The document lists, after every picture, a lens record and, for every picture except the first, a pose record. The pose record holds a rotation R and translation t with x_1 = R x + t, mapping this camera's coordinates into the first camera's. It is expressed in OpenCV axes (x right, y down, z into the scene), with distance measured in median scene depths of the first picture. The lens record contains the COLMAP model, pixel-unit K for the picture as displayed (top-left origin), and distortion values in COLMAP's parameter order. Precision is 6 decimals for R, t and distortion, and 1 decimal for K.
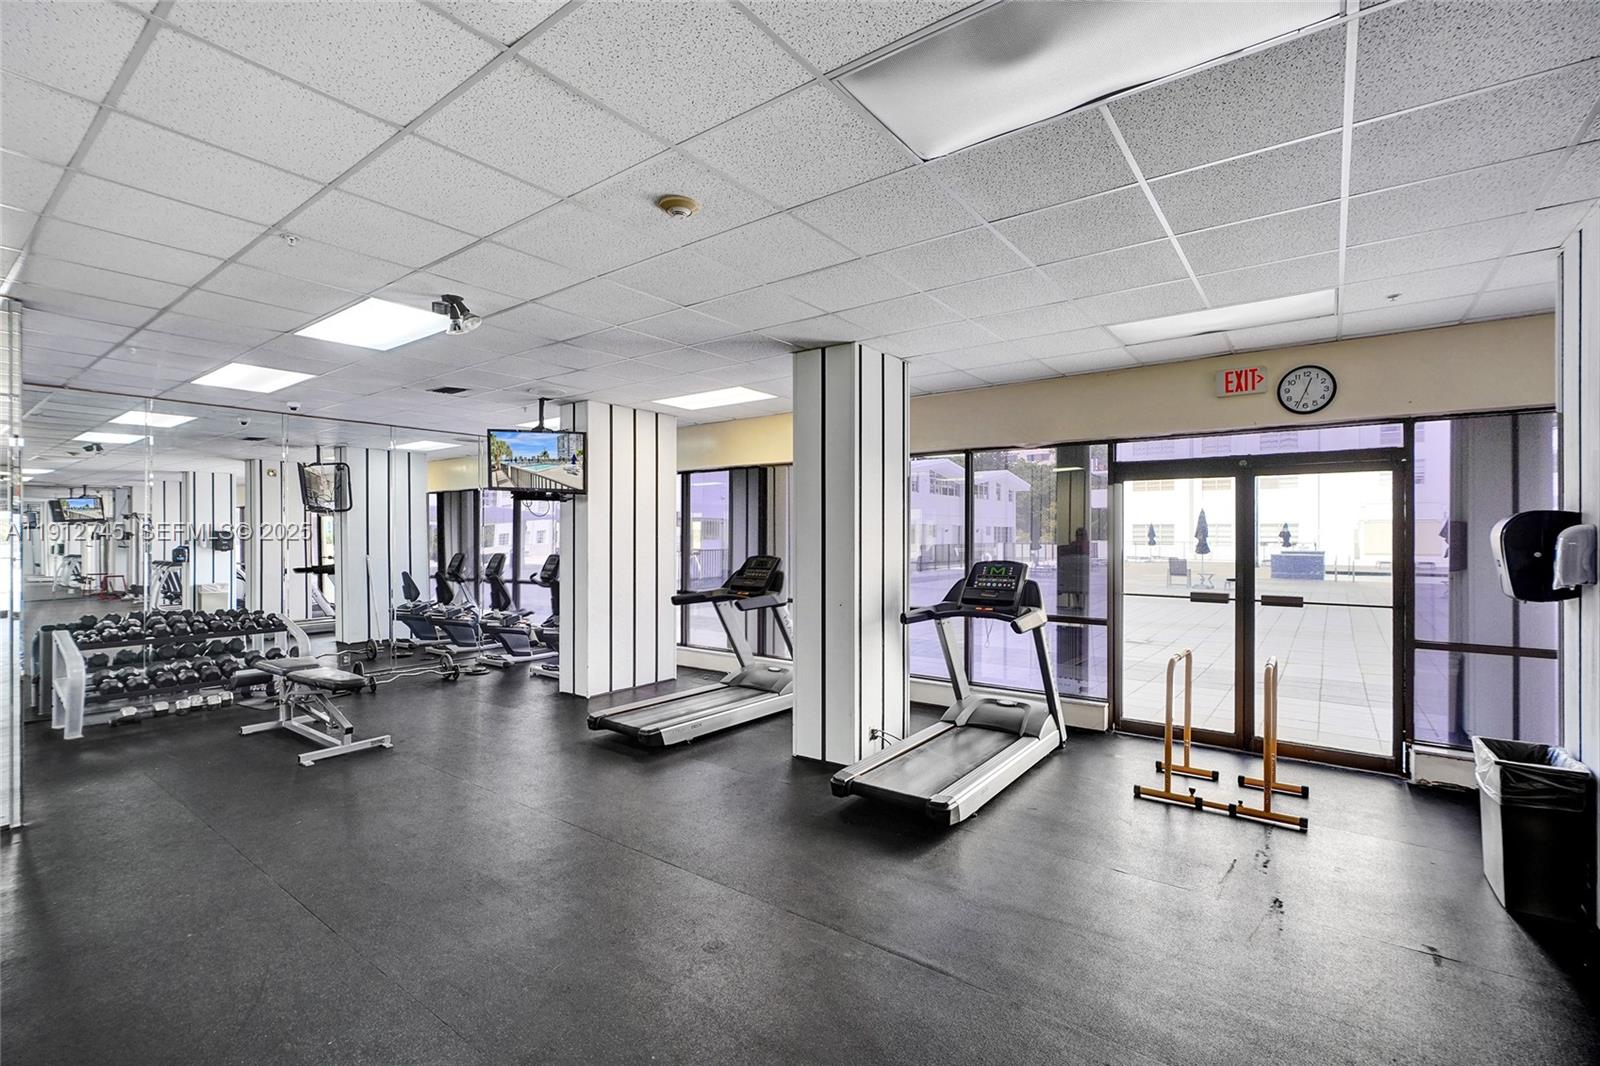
lens RADIAL K [[705.5, 0, 800.0], [0, 705.5, 533.0], [0, 0, 1]] dist [-0.000432, 0.000568]
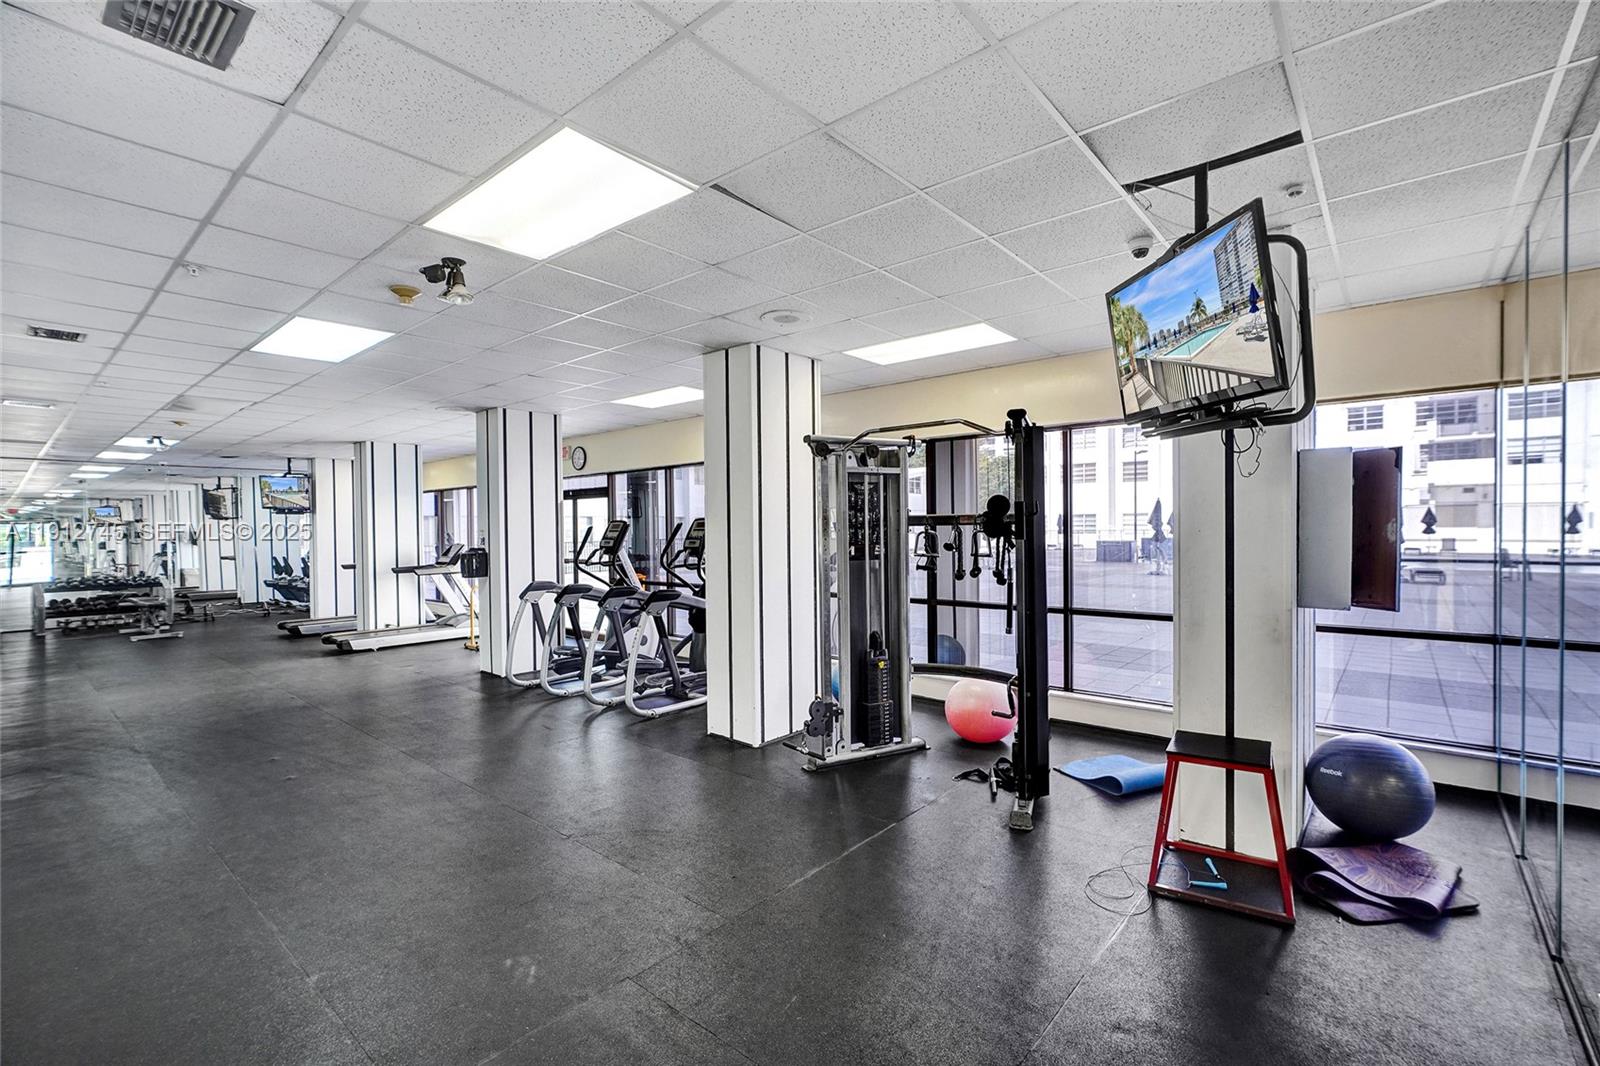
lens RADIAL K [[705.5, 0, 800.0], [0, 705.5, 533.0], [0, 0, 1]] dist [-0.000432, 0.000568]
pose [[0.997175, -0.010097, -0.074430, 0.789348], [0.010758, 0.999906, 0.008476, 0.001657], [0.074338, -0.009253, 0.997190, -0.520368]]
